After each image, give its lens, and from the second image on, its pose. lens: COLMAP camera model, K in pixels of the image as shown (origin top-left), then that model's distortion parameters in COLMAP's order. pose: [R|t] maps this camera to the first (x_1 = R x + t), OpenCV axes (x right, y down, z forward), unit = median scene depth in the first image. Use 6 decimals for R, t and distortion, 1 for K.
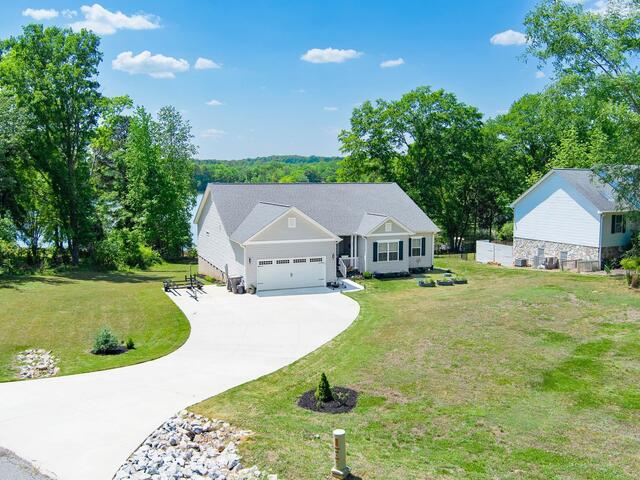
lens RADIAL K [[581.7, 0, 319.0], [0, 581.7, 246.0], [0, 0, 1]] dist [-0.070164, 0.000000]
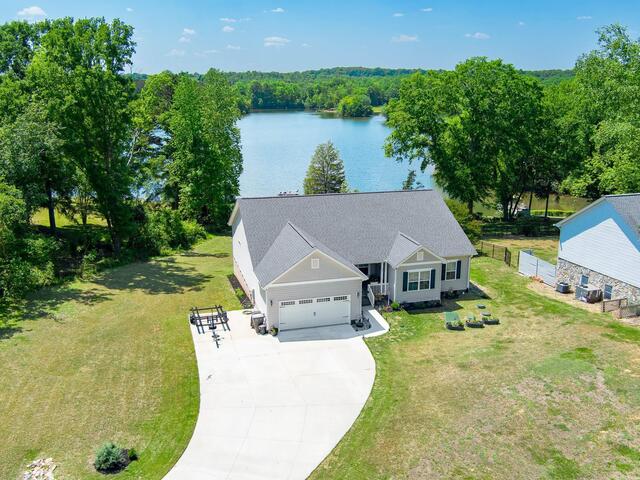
lens RADIAL K [[581.7, 0, 318.3], [0, 581.7, 239.0], [0, 0, 1]] dist [-0.070164, 0.000000]
pose [[0.993816, 0.029563, -0.107035, 0.049788], [-0.014409, 0.990092, 0.139676, -0.176739], [0.110104, -0.137270, 0.984395, 0.040332]]
